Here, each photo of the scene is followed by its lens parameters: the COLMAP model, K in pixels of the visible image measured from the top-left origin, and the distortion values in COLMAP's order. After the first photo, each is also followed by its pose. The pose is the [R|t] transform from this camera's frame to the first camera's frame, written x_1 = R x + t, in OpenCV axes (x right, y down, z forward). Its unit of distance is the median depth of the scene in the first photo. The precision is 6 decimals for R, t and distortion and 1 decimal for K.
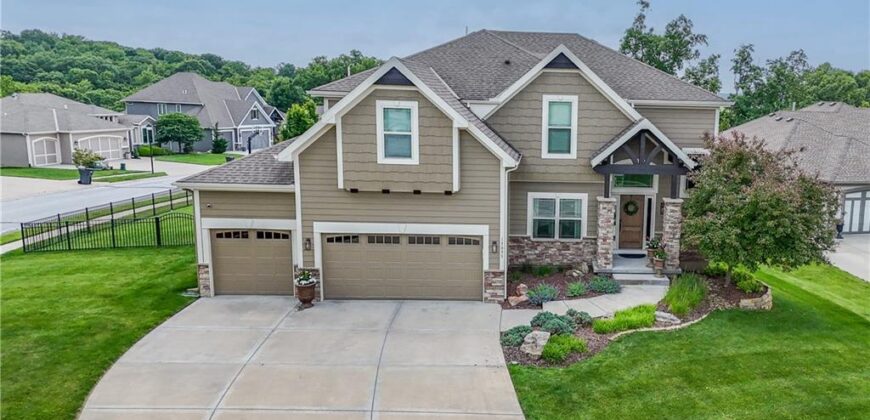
lens RADIAL K [[682.5, 0, 569.0], [0, 682.5, 223.7], [0, 0, 1]] dist [0.043386, -0.008531]
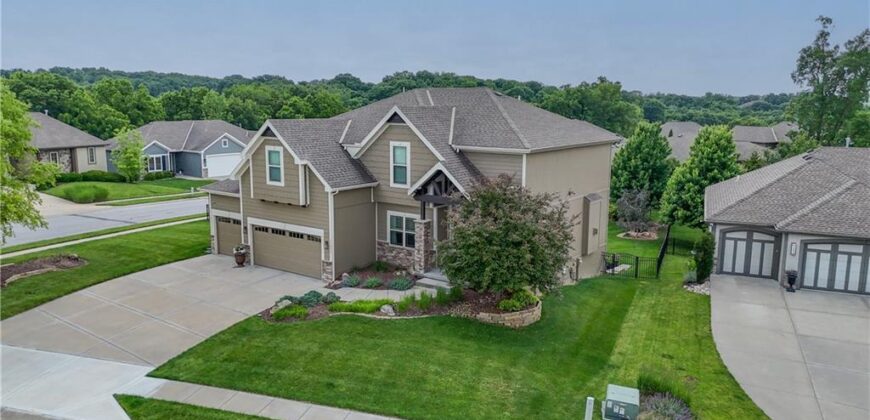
lens RADIAL K [[637.3, 0, 433.0], [0, 637.3, 233.4], [0, 0, 1]] dist [0.047386, 0.000787]
pose [[0.789177, 0.106964, -0.604779, 0.890886], [-0.102671, 0.993837, 0.041798, -0.071063], [0.605523, 0.029107, 0.795296, 0.042578]]
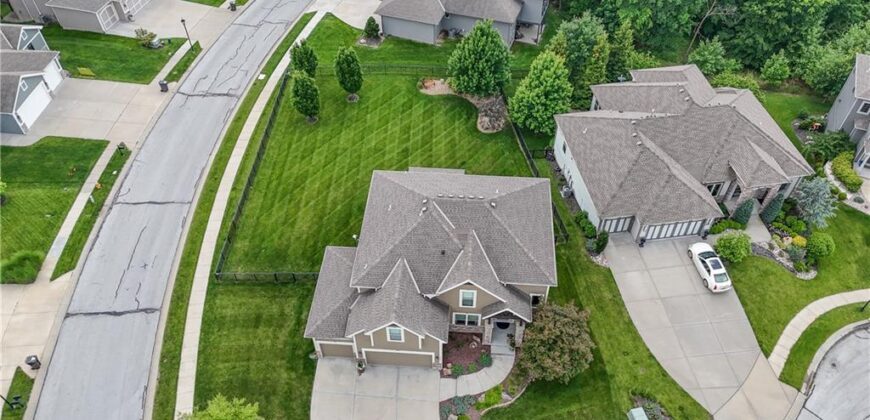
lens RADIAL K [[619.6, 0, 434.5], [0, 619.6, 236.4], [0, 0, 1]] dist [0.040894, -0.000796]
pose [[0.992917, 0.069127, -0.096633, 0.058874], [0.005668, 0.784835, 0.619679, -1.594674], [0.118677, -0.615837, 0.778884, -0.398729]]
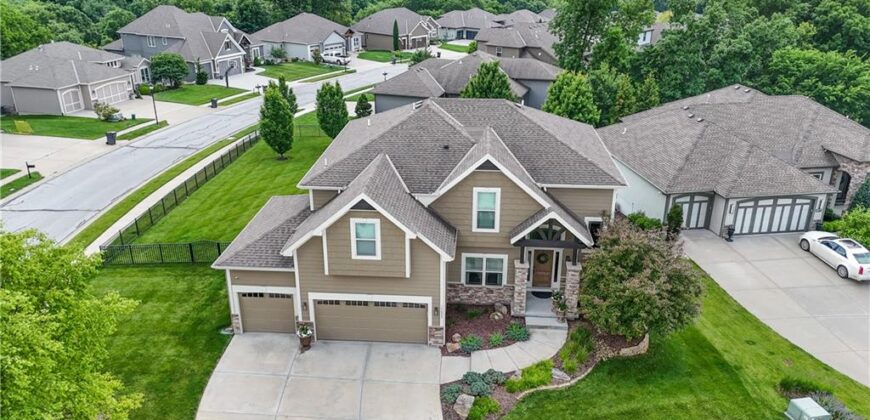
lens RADIAL K [[630.2, 0, 433.3], [0, 630.2, 241.6], [0, 0, 1]] dist [0.066094, -0.068689]
pose [[0.993146, 0.028388, -0.113380, 0.024490], [-0.000541, 0.971163, 0.238418, -0.398901], [0.116879, -0.236722, 0.964522, -0.185205]]
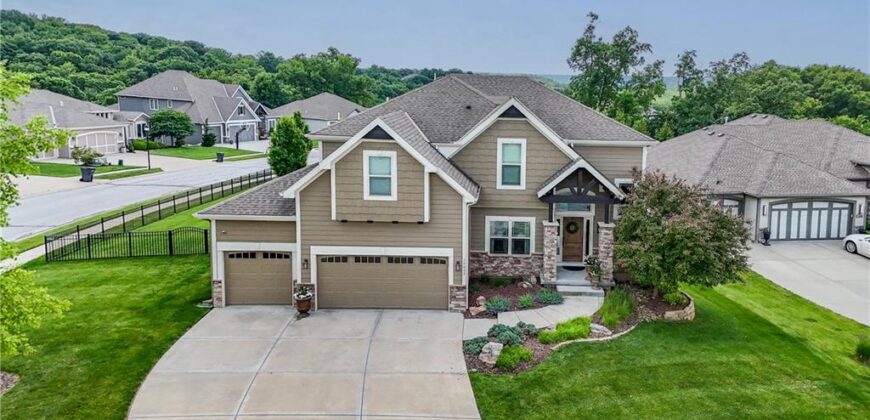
lens RADIAL K [[633.7, 0, 498.3], [0, 633.7, 192.3], [0, 0, 1]] dist [0.208810, 0.002467]
pose [[0.998984, 0.005717, -0.044697, 0.012966], [-0.006110, 0.999944, -0.008656, -0.087665], [0.044645, 0.008920, 0.998963, -0.133639]]
